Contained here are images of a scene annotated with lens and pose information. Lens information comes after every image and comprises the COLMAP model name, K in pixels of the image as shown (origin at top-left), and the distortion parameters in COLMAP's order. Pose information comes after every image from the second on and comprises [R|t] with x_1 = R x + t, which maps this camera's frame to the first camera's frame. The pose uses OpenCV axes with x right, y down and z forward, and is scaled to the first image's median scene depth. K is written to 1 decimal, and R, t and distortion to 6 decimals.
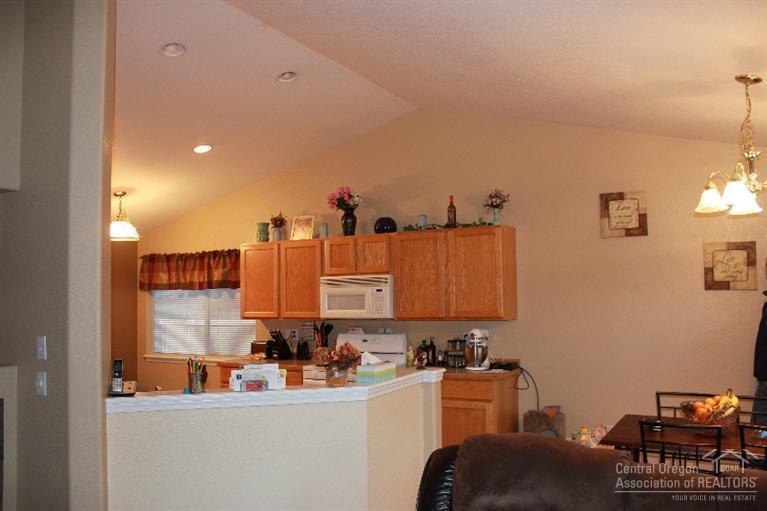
lens RADIAL K [[639.4, 0, 384.2], [0, 639.4, 266.9], [0, 0, 1]] dist [-0.160357, 0.150051]
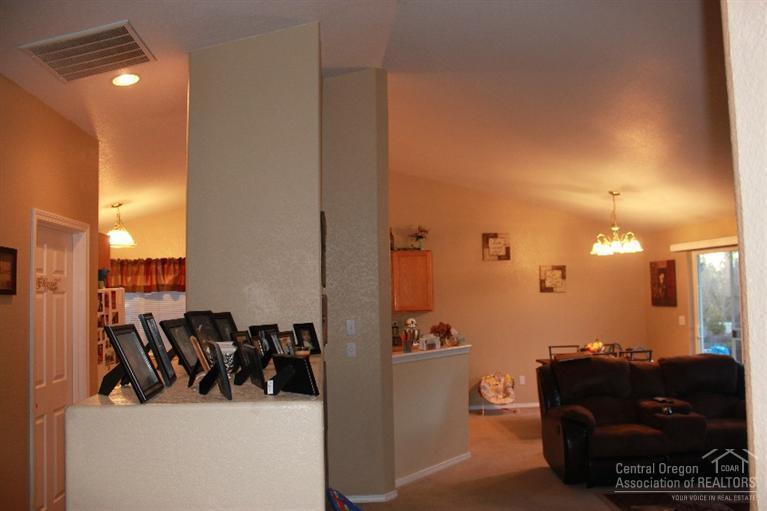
lens RADIAL K [[651.4, 0, 389.0], [0, 651.4, 256.4], [0, 0, 1]] dist [-0.139693, 0.122663]
pose [[0.817296, 0.032545, 0.575298, -0.784747], [-0.017295, 0.999339, -0.031963, 0.001480], [-0.575958, 0.016174, 0.817319, -0.225935]]
